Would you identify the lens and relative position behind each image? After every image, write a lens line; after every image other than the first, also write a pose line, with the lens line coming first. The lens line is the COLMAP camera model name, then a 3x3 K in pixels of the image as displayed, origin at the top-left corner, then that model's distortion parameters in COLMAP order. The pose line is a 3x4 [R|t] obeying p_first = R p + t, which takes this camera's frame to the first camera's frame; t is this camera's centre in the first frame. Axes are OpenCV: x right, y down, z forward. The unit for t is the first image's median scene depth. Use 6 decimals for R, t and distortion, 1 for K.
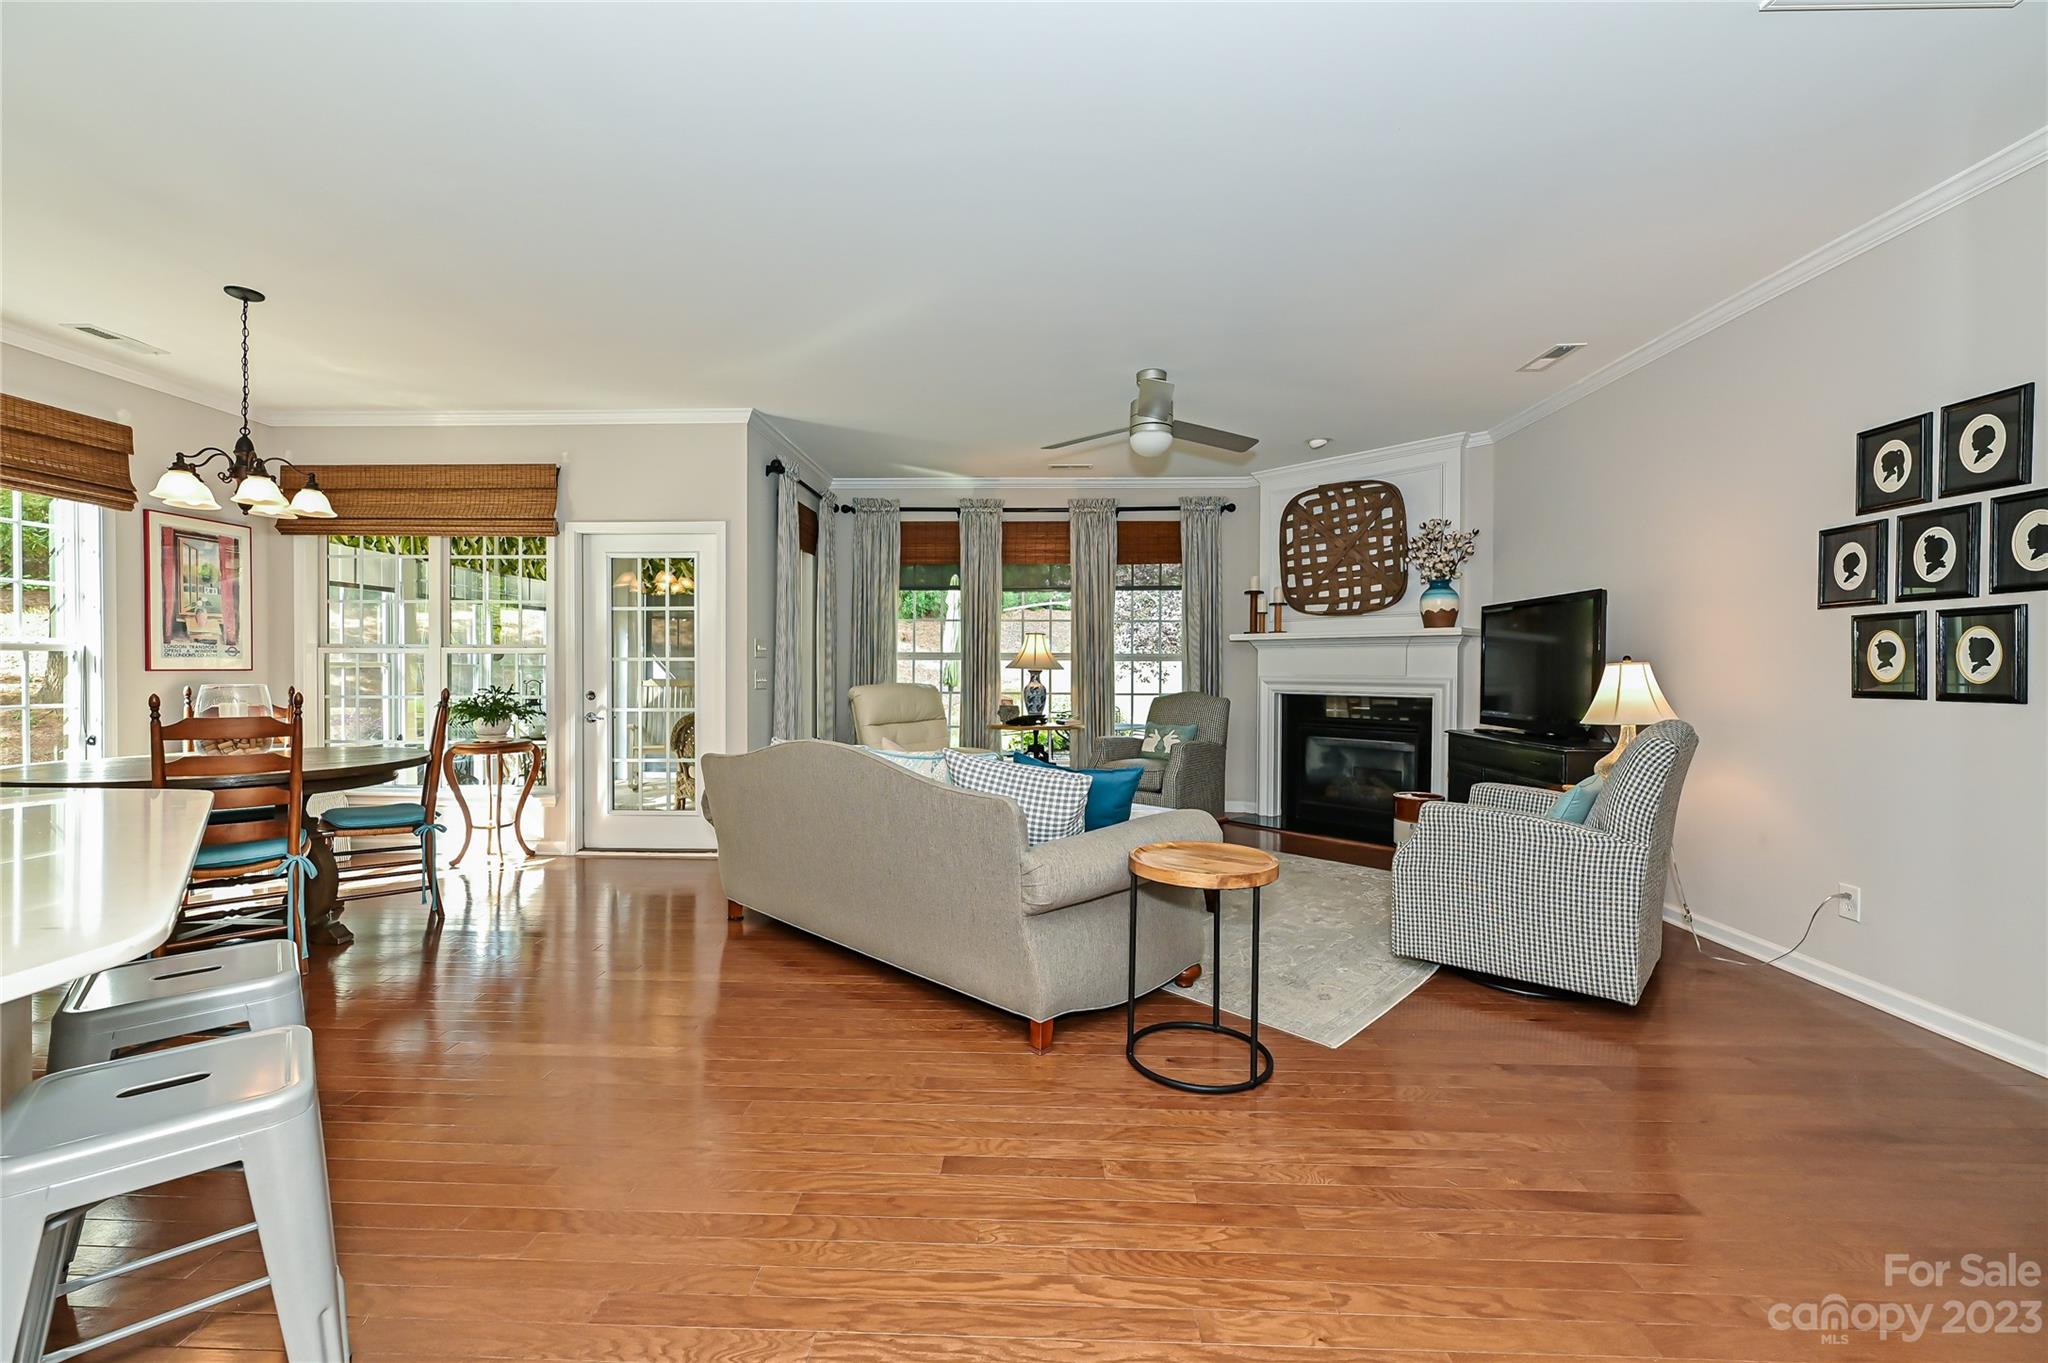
lens RADIAL K [[821.4, 0, 1028.2], [0, 821.4, 677.9], [0, 0, 1]] dist [-0.000997, -0.000075]
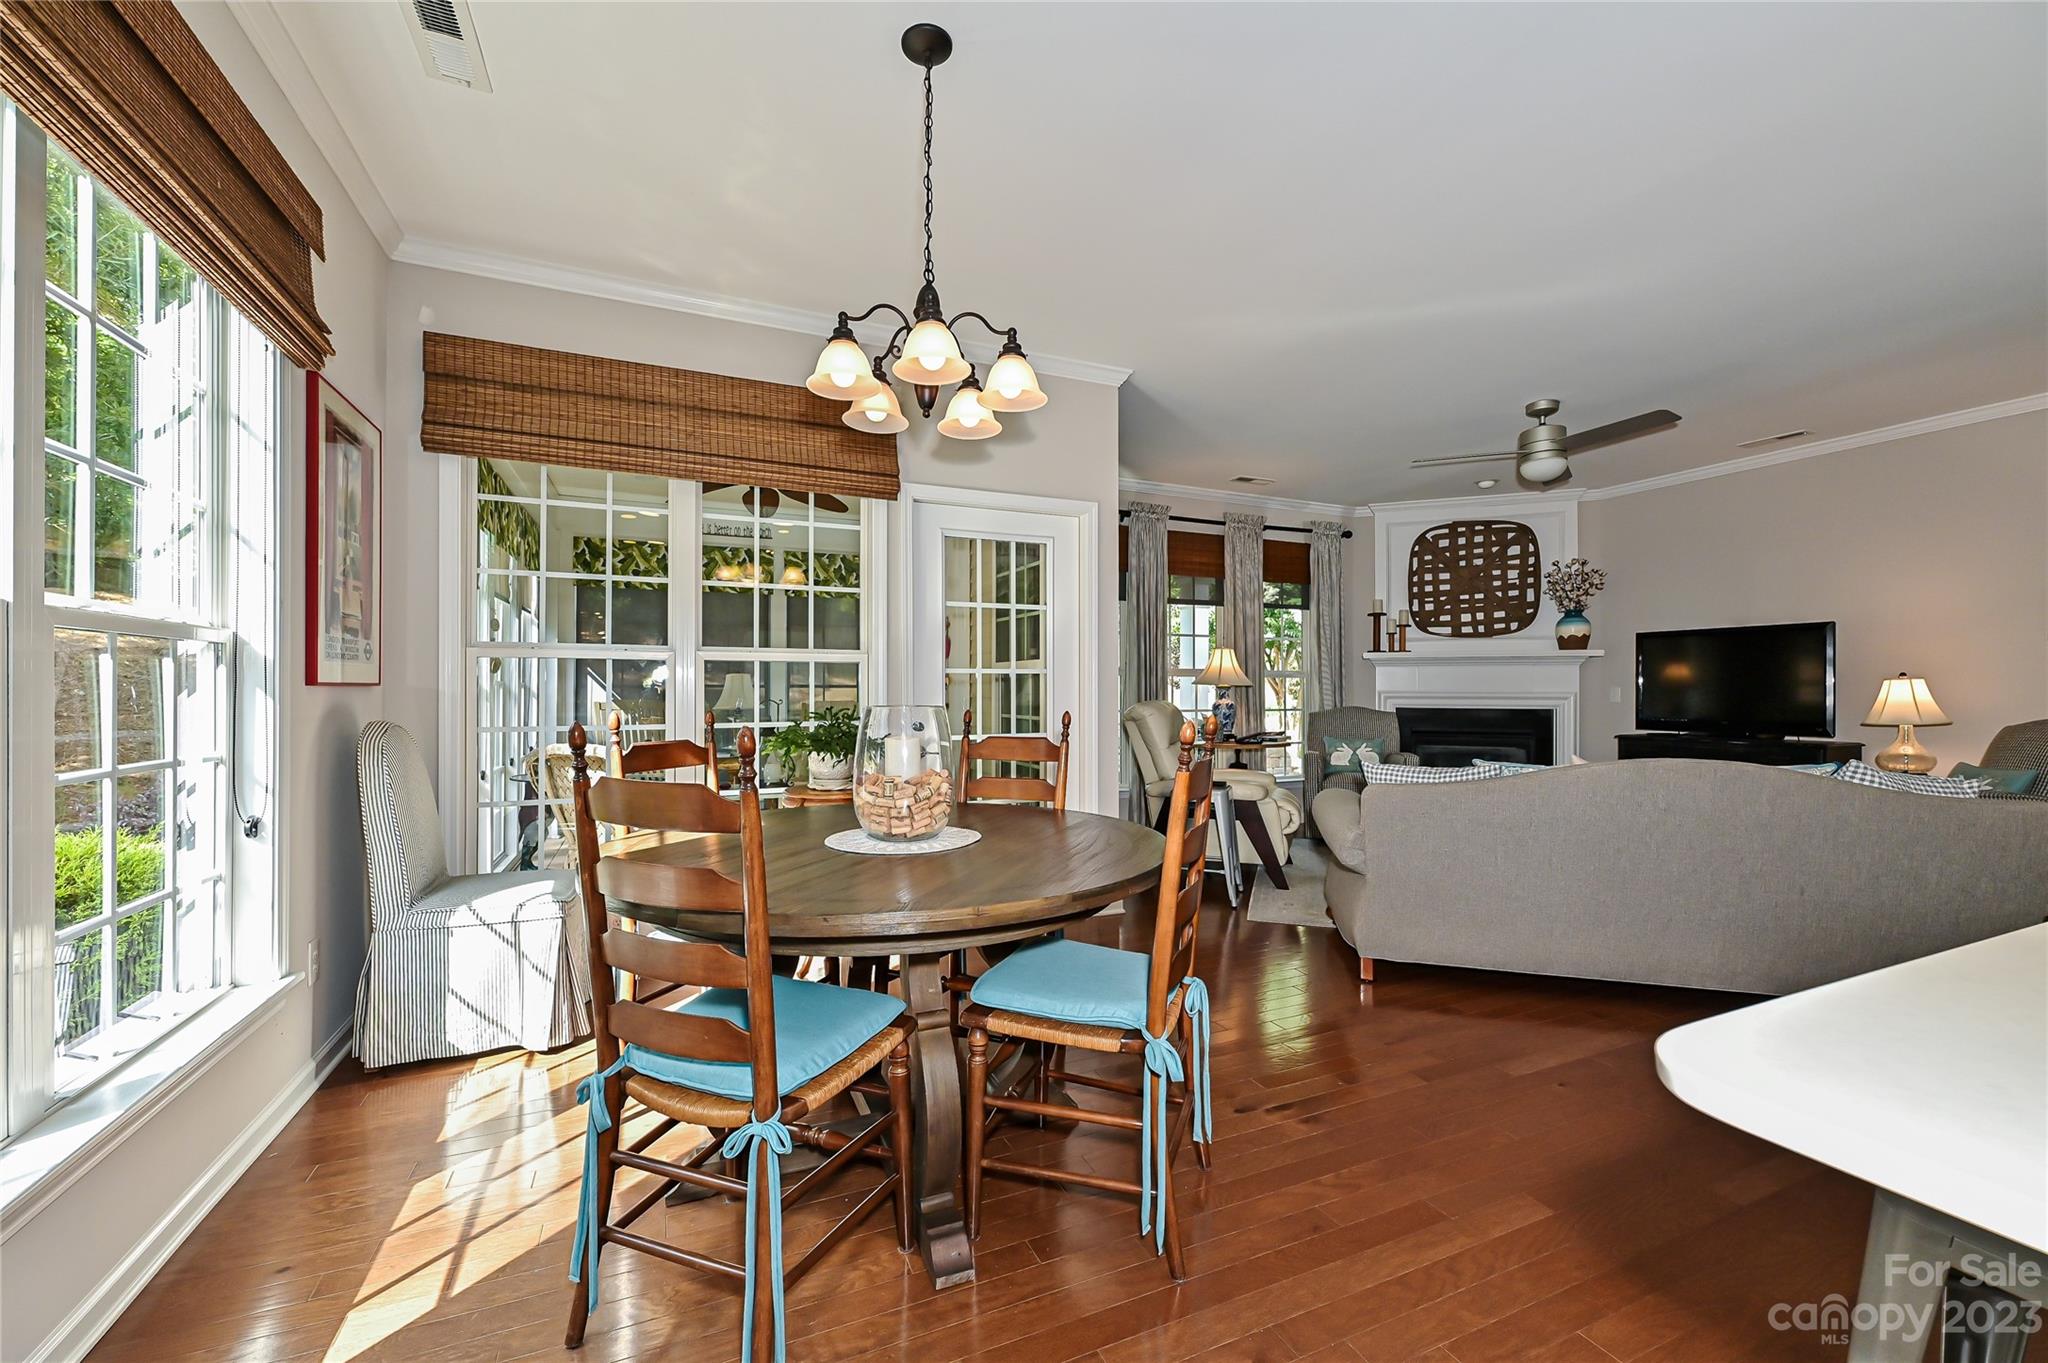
lens RADIAL K [[821.4, 0, 1027.5], [0, 821.4, 685.7], [0, 0, 1]] dist [-0.000997, -0.000075]
pose [[0.899530, -0.000264, 0.436859, -0.683285], [0.006973, 0.999881, -0.013753, 0.001389], [-0.436804, 0.015417, 0.899425, 0.259691]]
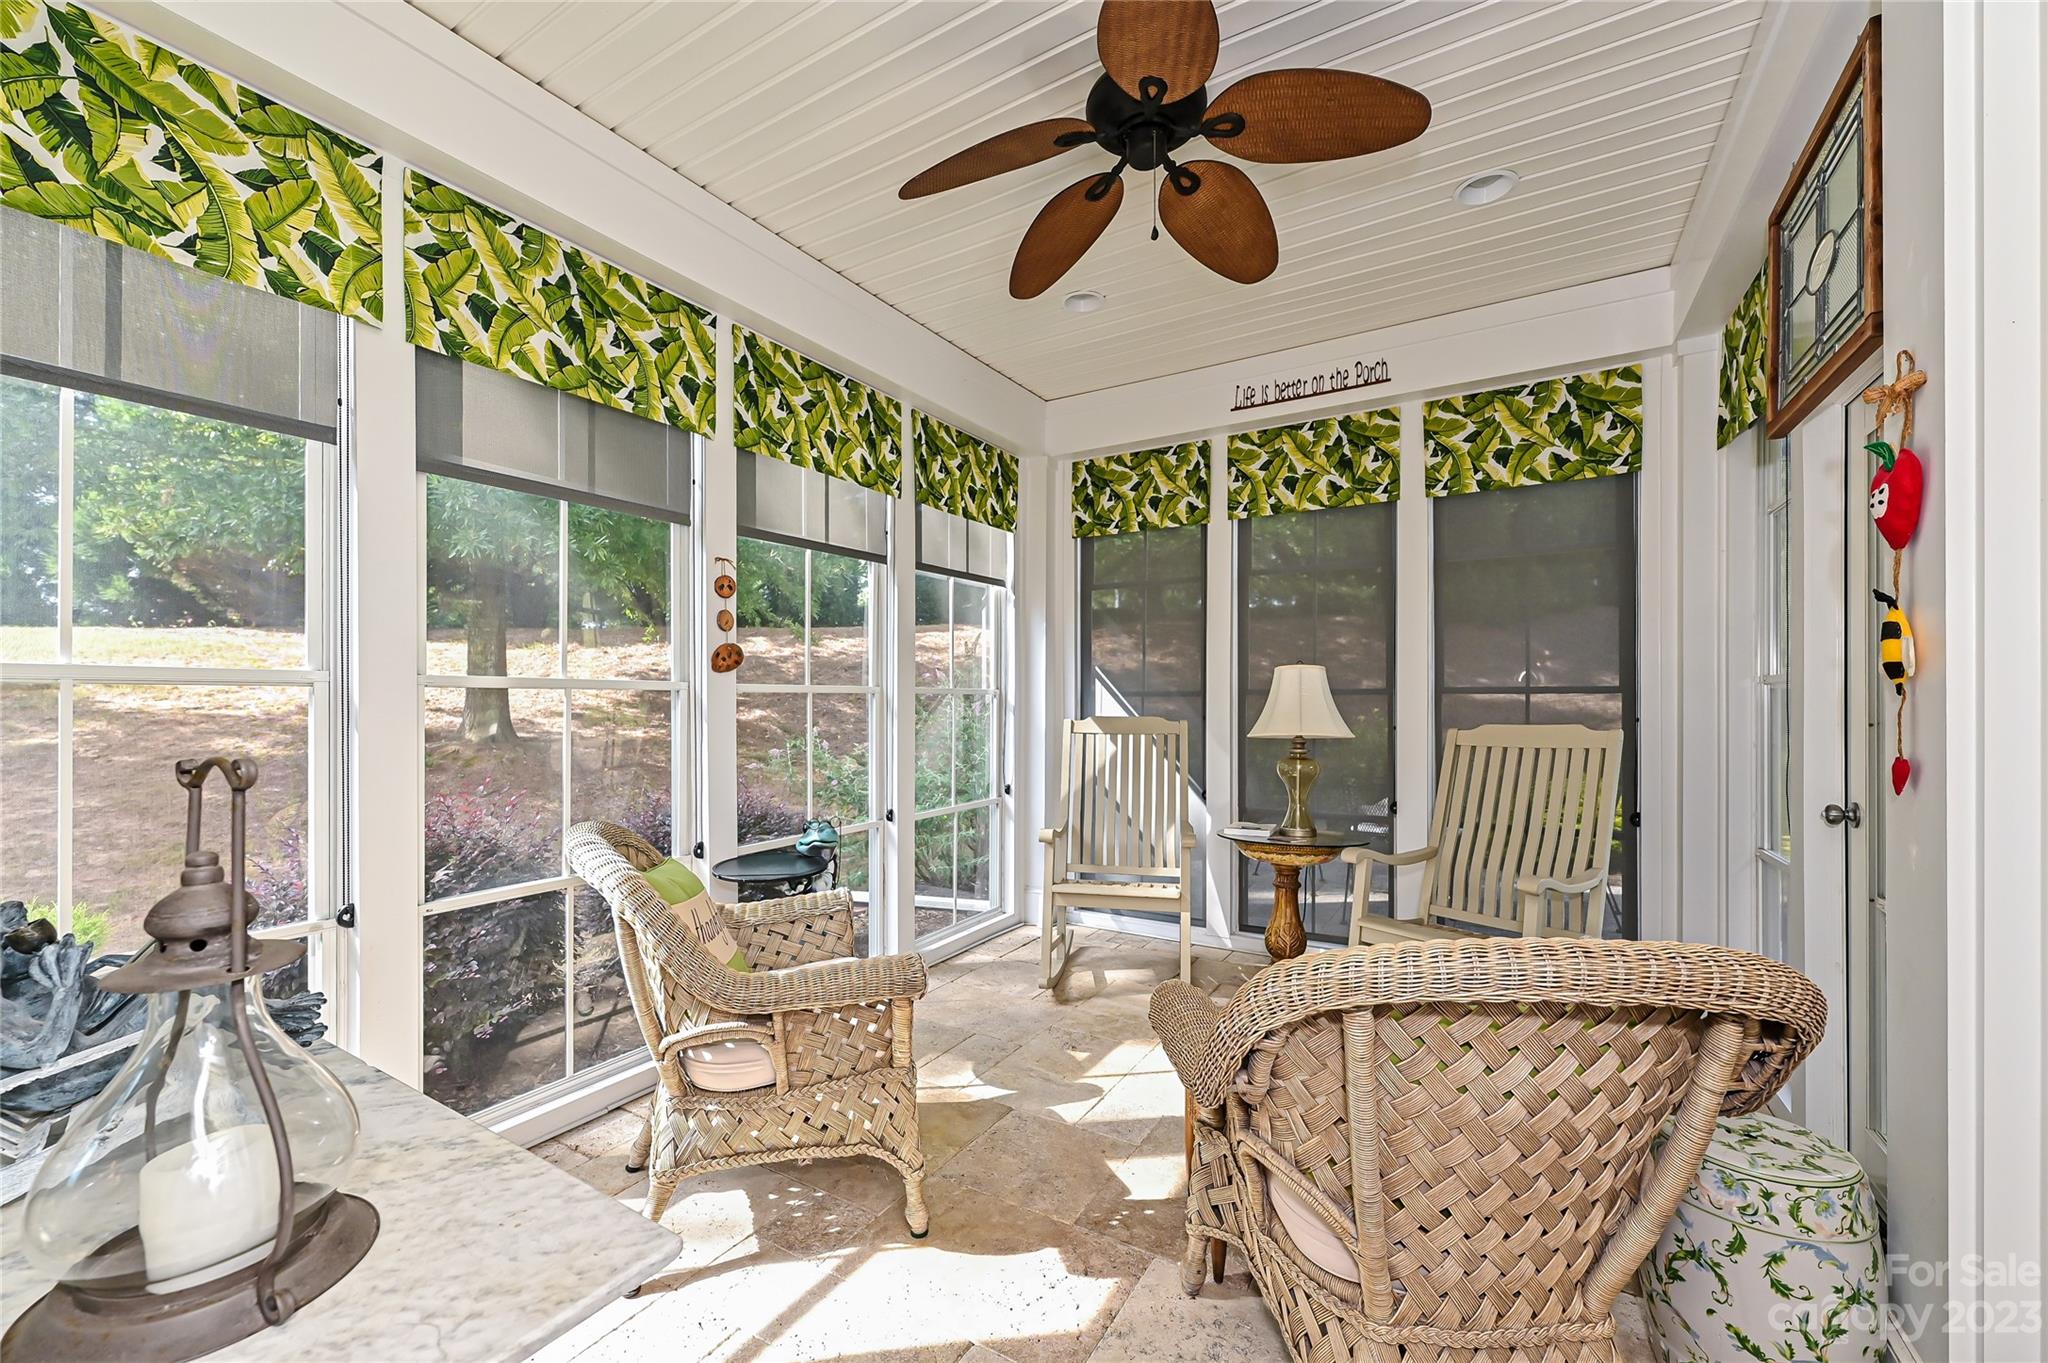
lens RADIAL K [[821.4, 0, 1020.1], [0, 821.4, 691.5], [0, 0, 1]] dist [-0.000997, -0.000075]
pose [[0.869769, -0.012907, -0.493291, -0.421946], [0.001315, 0.999715, -0.023838, -0.002303], [0.493458, 0.020085, 0.869538, 0.918819]]
